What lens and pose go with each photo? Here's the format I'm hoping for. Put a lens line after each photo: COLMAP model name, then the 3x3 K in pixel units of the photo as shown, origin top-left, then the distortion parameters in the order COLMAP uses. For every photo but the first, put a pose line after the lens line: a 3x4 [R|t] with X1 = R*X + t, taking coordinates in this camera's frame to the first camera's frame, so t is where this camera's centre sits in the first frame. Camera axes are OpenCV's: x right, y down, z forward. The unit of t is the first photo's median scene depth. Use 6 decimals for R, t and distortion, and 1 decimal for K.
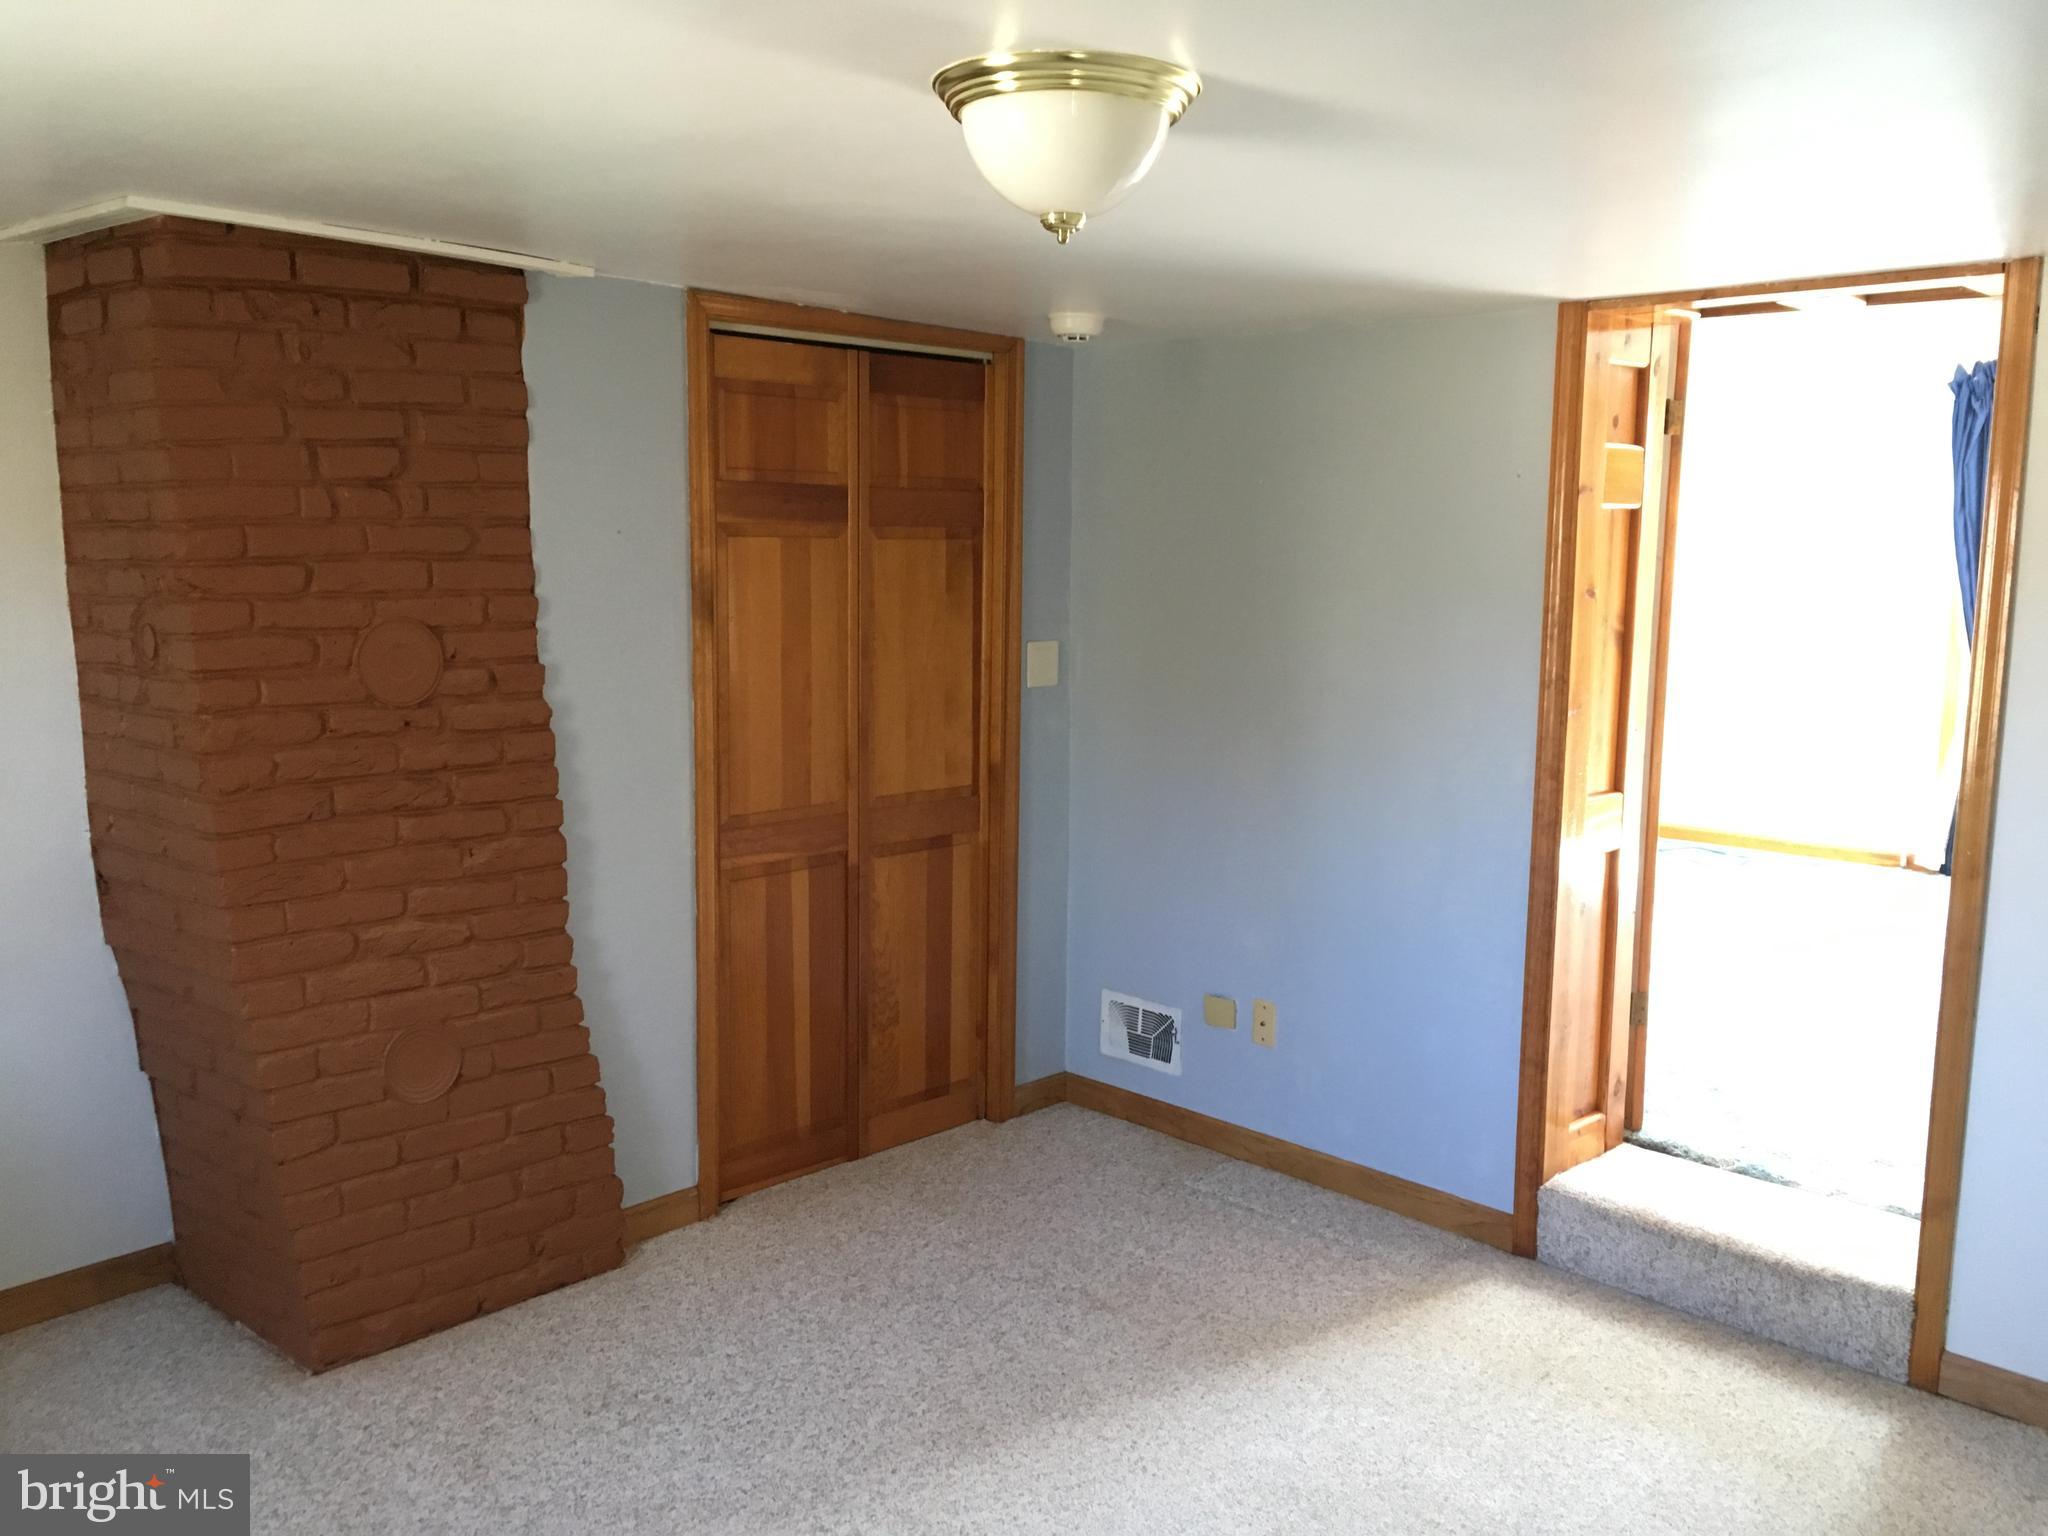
lens RADIAL K [[1754.1, 0, 1024.0], [0, 1754.1, 768.0], [0, 0, 1]] dist [0.086598, -0.087904]
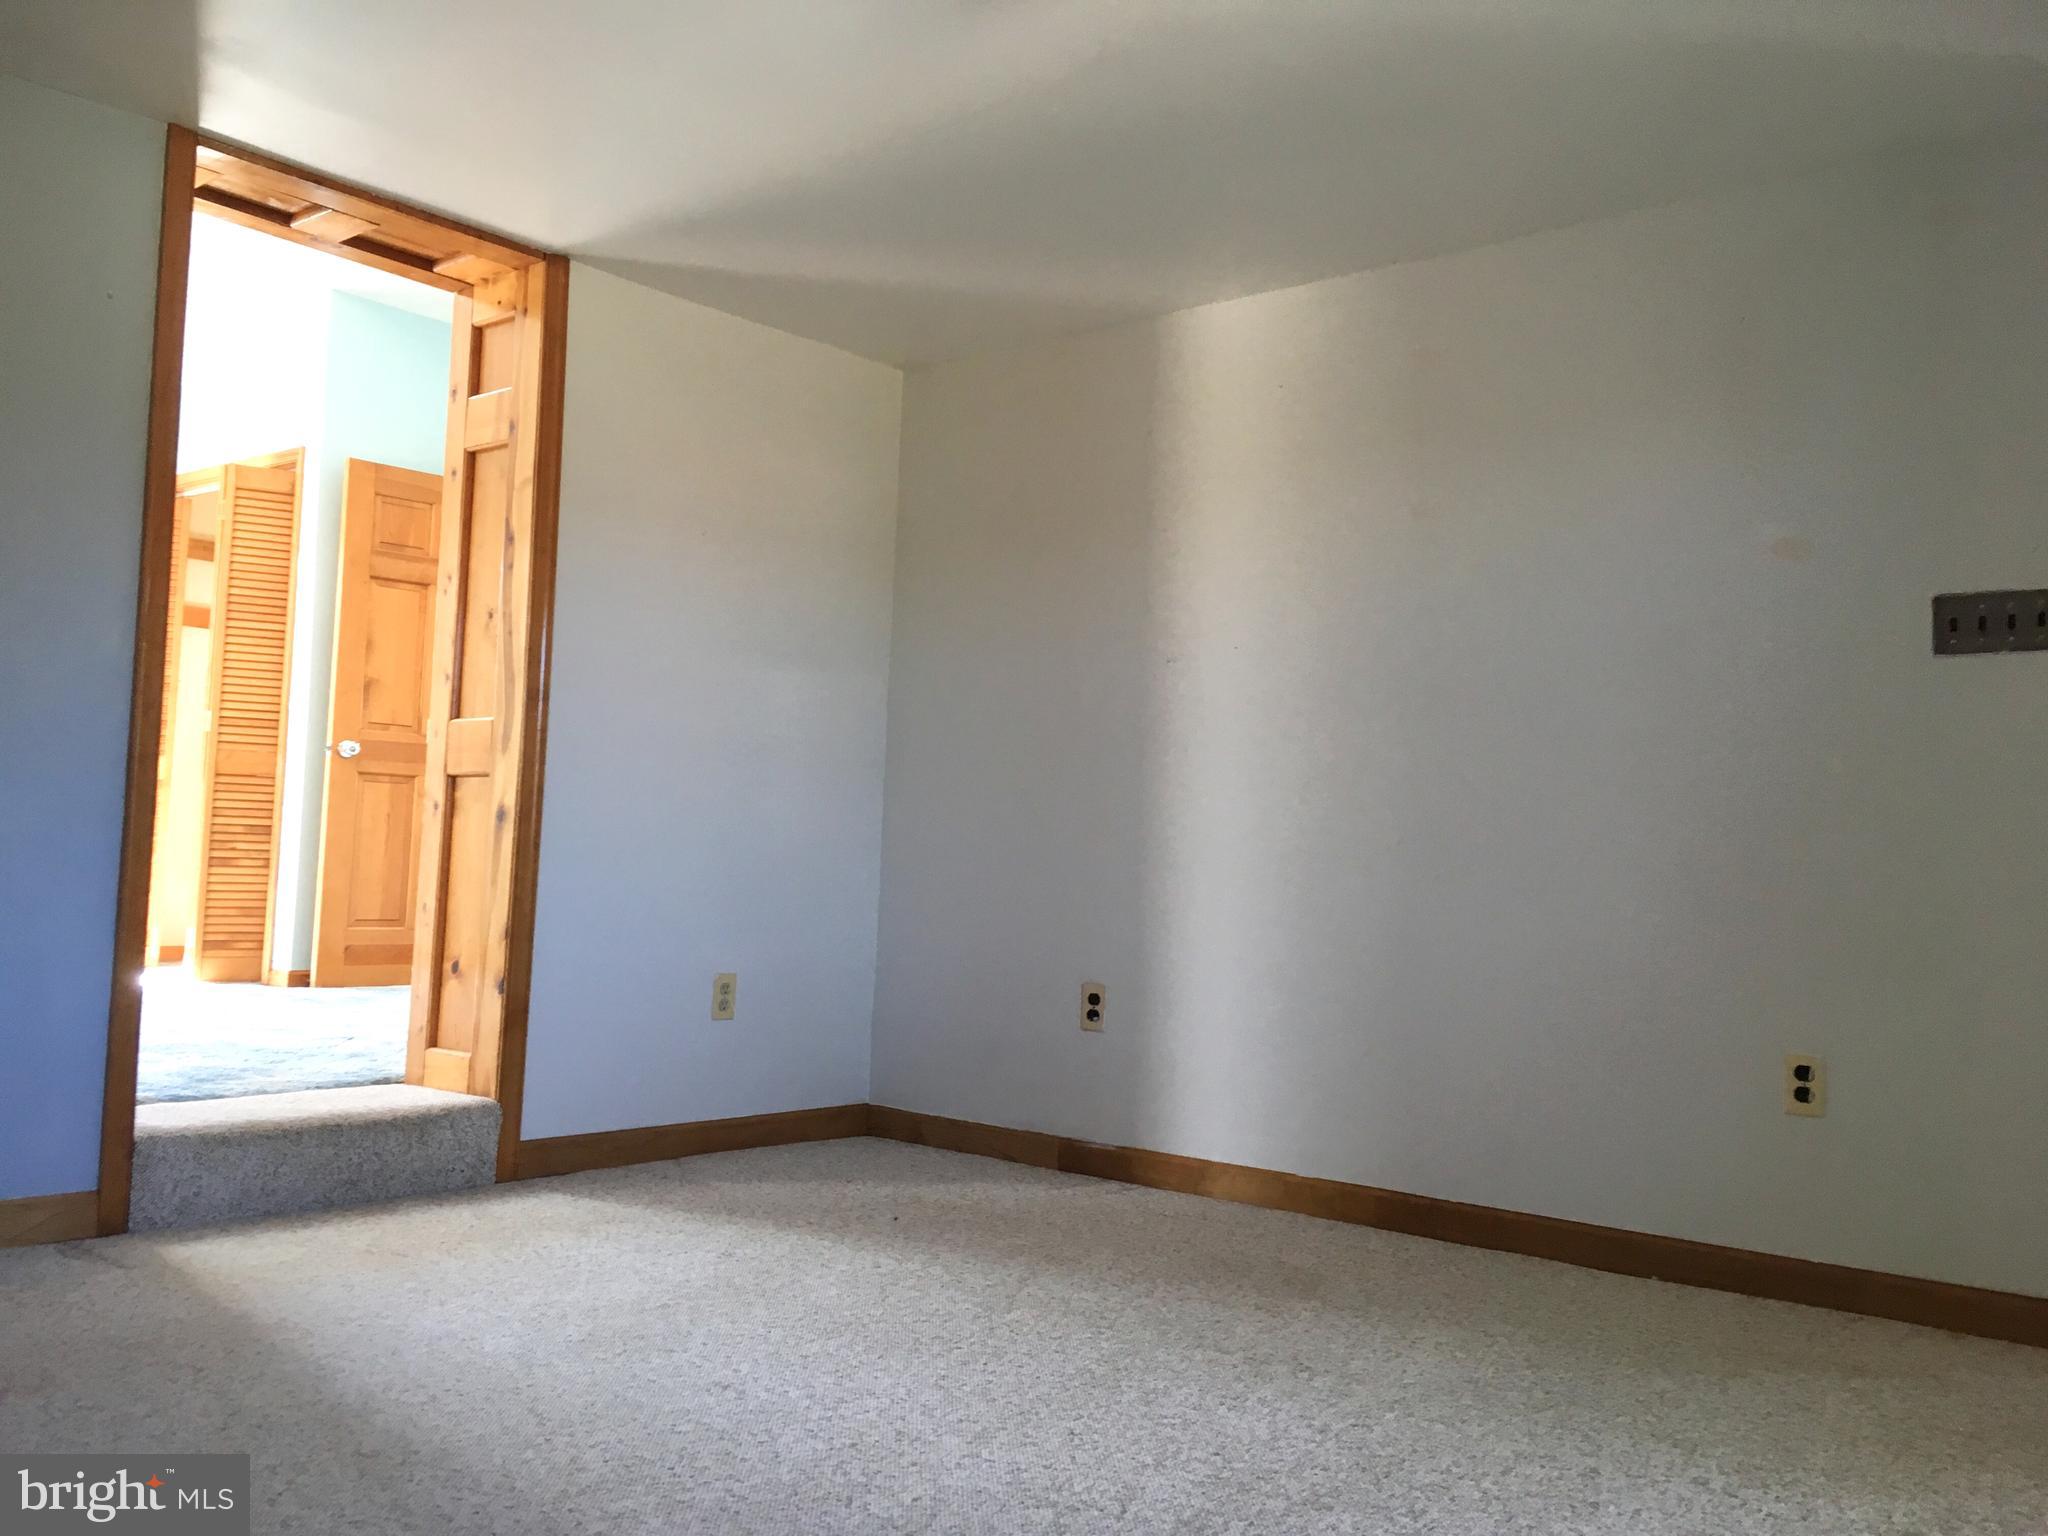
lens RADIAL K [[1754.1, 0, 1024.0], [0, 1754.1, 768.0], [0, 0, 1]] dist [0.086598, -0.087904]
pose [[-0.080608, 0.043049, 0.995816, -0.673292], [0.097250, 0.994640, -0.035126, 0.152239], [-0.991990, 0.094012, -0.084362, 0.732704]]
